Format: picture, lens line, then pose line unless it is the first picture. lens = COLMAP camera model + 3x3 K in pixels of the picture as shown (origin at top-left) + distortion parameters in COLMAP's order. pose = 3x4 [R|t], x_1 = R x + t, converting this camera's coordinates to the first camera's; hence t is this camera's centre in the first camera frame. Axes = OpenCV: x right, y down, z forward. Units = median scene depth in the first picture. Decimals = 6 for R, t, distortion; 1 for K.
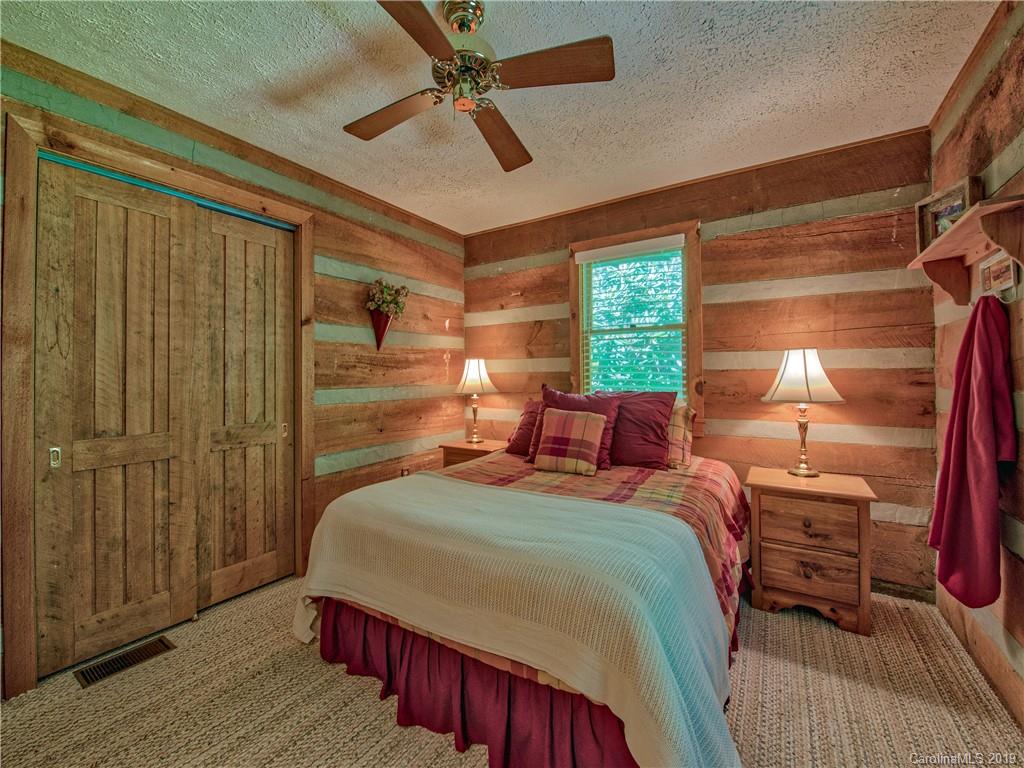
lens RADIAL K [[414.6, 0, 514.3], [0, 414.6, 373.7], [0, 0, 1]] dist [-0.029292, 0.000021]
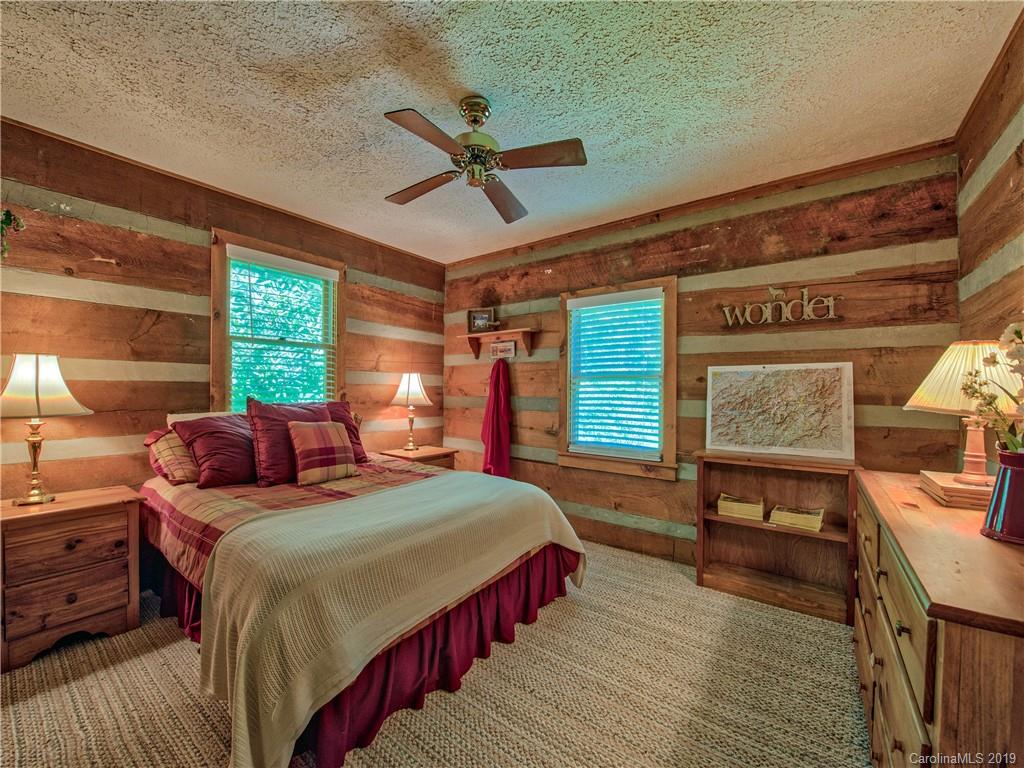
lens RADIAL K [[407.9, 0, 508.9], [0, 407.9, 389.3], [0, 0, 1]] dist [-0.018195, -0.000646]
pose [[0.067778, 0.003918, 0.997693, -1.623270], [-0.017810, 0.999838, -0.002716, 0.005331], [-0.997541, -0.017585, 0.067837, 0.895158]]
